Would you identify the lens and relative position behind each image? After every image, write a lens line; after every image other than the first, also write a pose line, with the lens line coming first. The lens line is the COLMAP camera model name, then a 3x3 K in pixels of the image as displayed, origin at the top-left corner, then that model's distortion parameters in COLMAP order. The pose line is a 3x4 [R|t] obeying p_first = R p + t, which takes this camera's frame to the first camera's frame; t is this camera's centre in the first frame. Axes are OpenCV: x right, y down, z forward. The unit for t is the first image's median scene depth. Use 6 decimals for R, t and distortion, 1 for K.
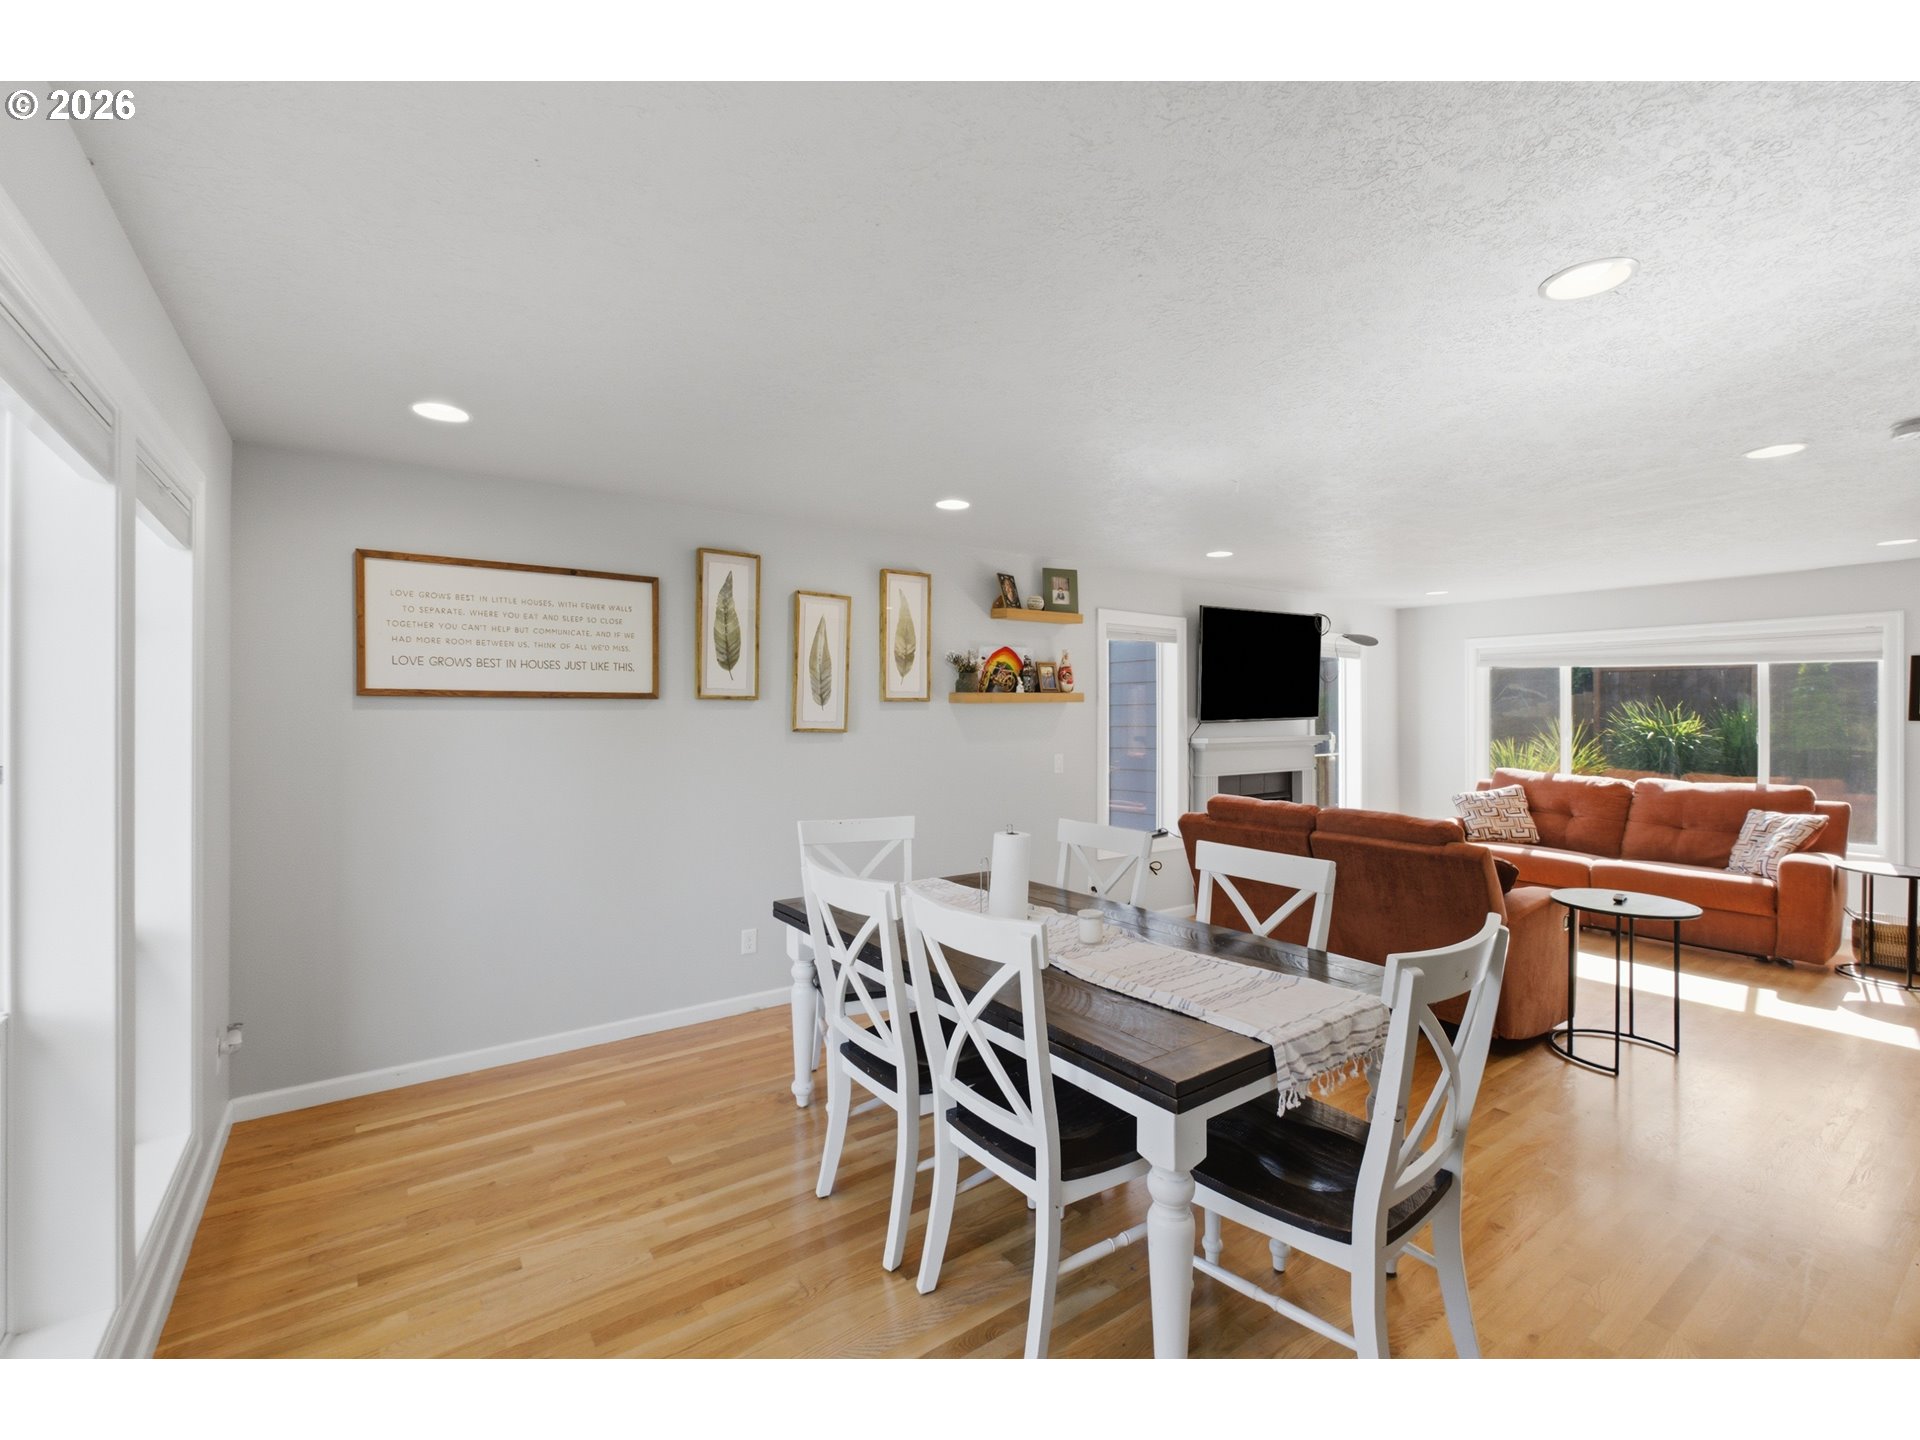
lens RADIAL K [[846.9, 0, 953.3], [0, 846.9, 716.5], [0, 0, 1]] dist [-0.004006, -0.001531]
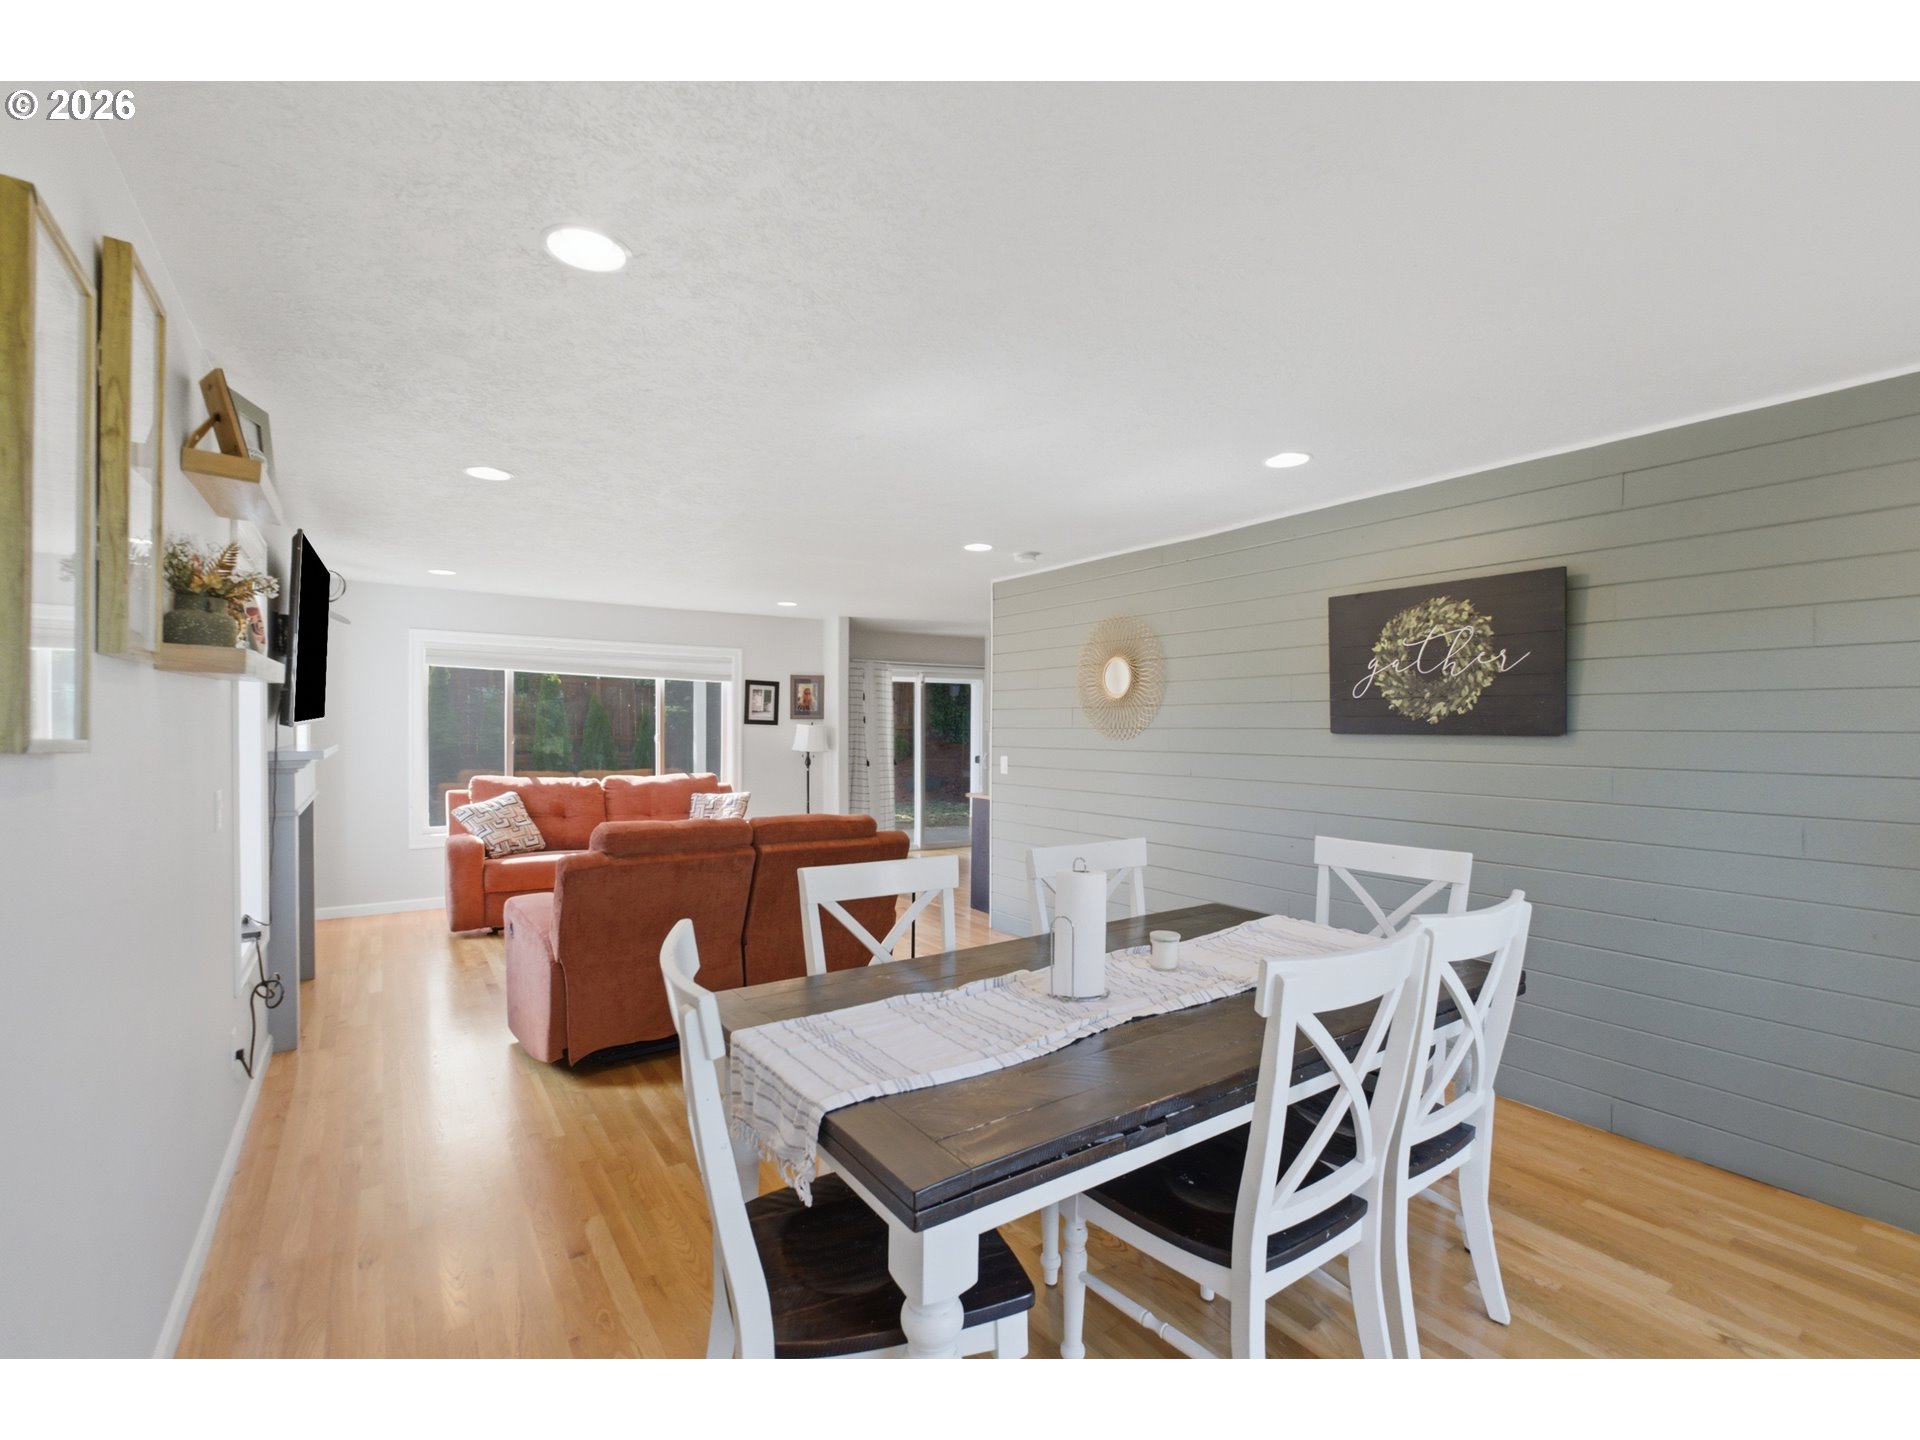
lens RADIAL K [[846.9, 0, 975.5], [0, 846.9, 725.1], [0, 0, 1]] dist [-0.004006, -0.001531]
pose [[-0.006497, 0.000672, 0.999979, -0.326828], [0.000794, 0.999999, -0.000666, 0.007582], [-0.999979, 0.000790, -0.006497, 0.552157]]
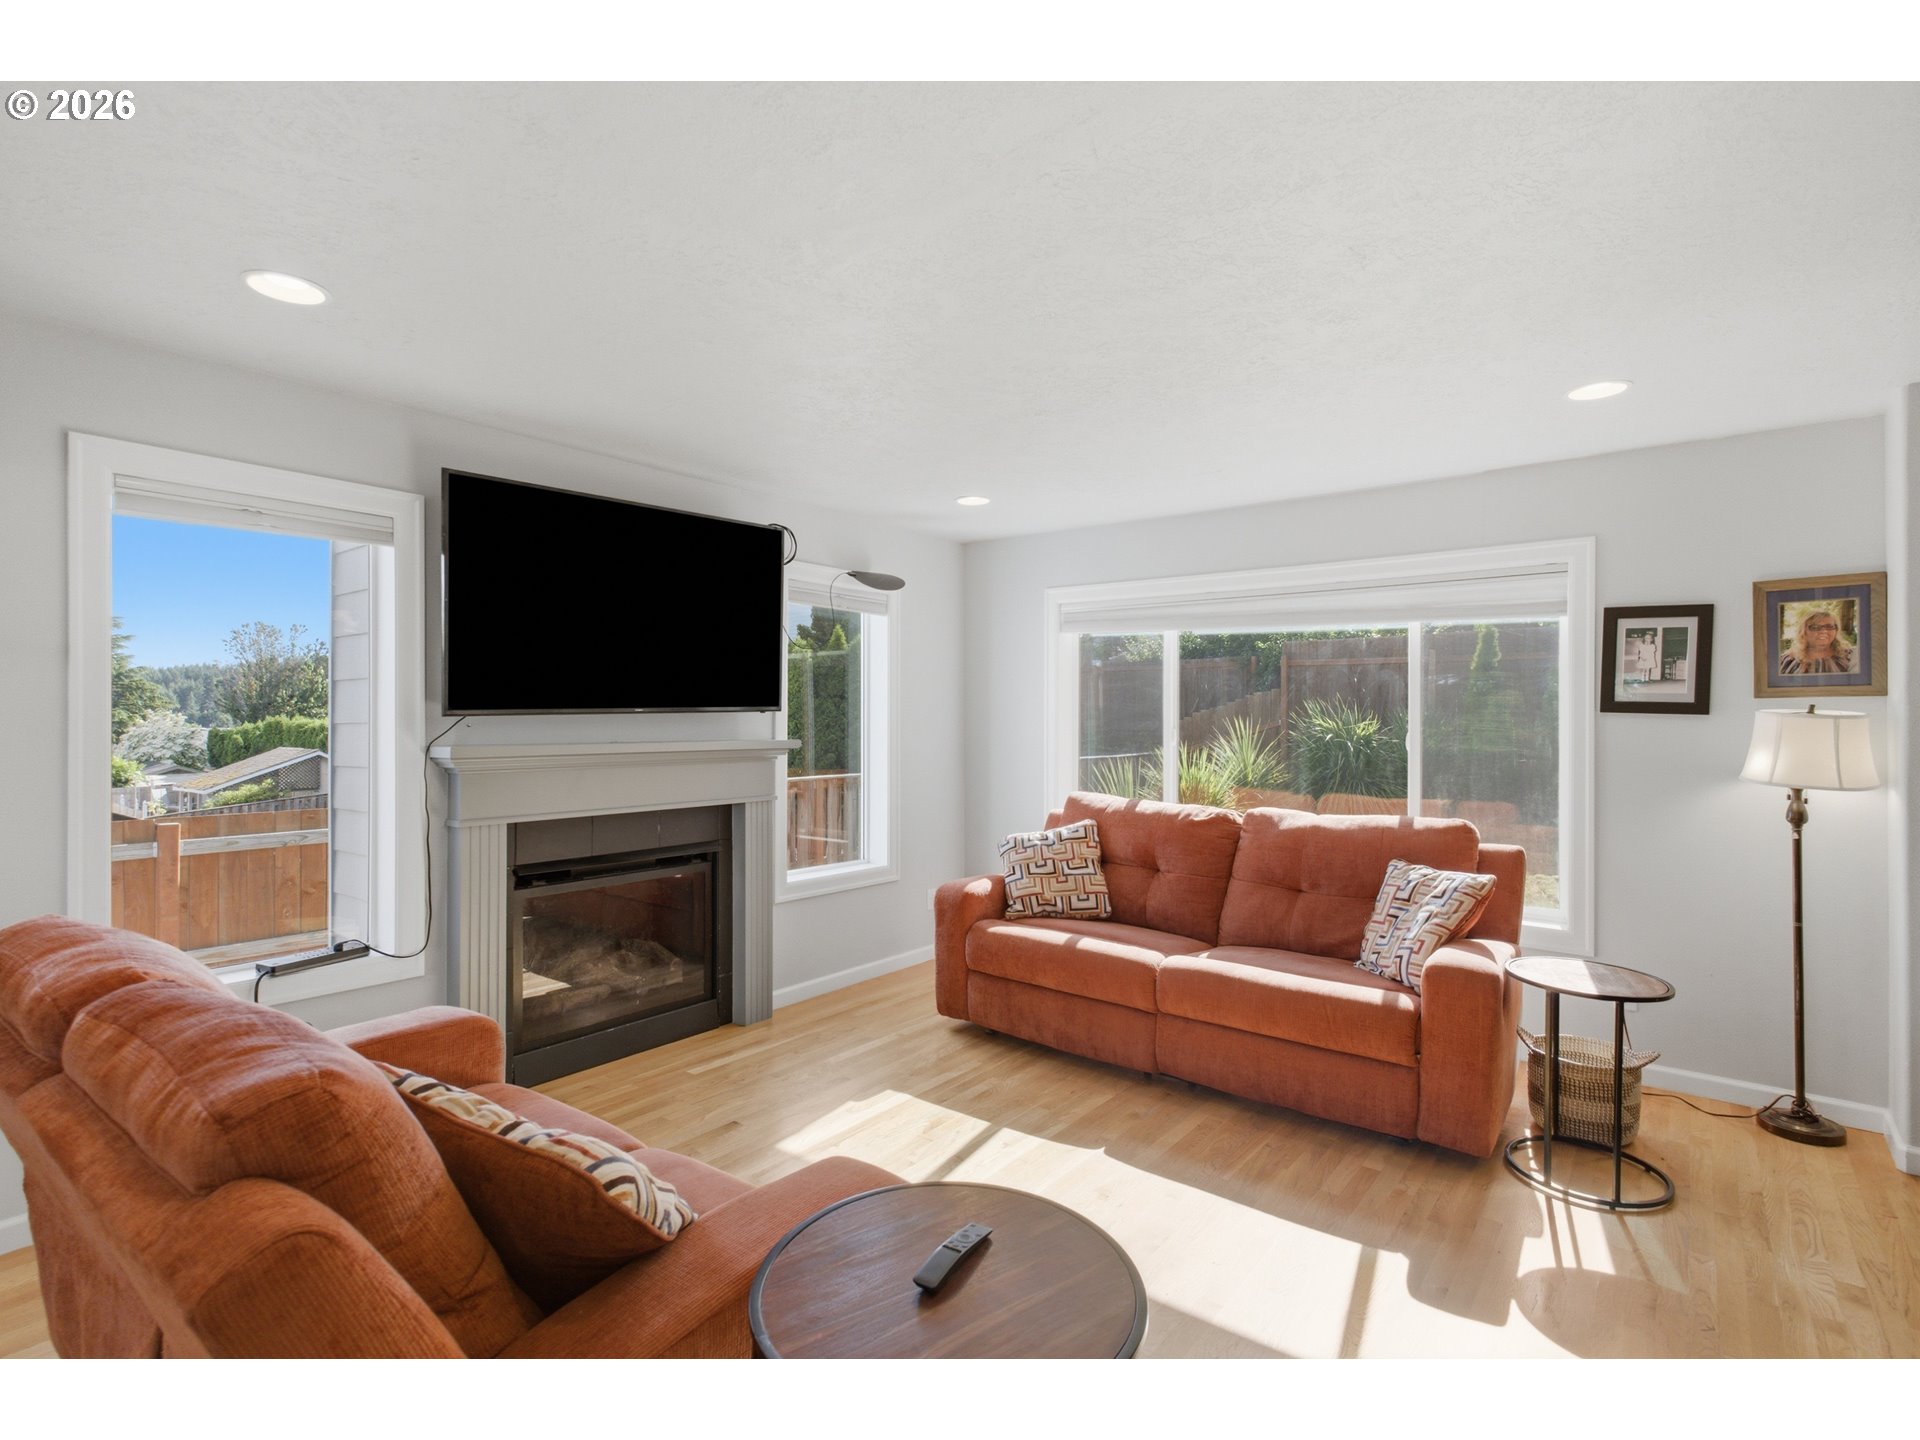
lens RADIAL K [[949.5, 0, 974.8], [0, 949.5, 715.9], [0, 0, 1]] dist [0.003415, -0.000773]
pose [[0.955895, 0.002931, 0.293695, 0.441079], [-0.001584, 0.999987, -0.004824, 0.010920], [-0.293705, 0.004146, 0.955887, 0.418822]]
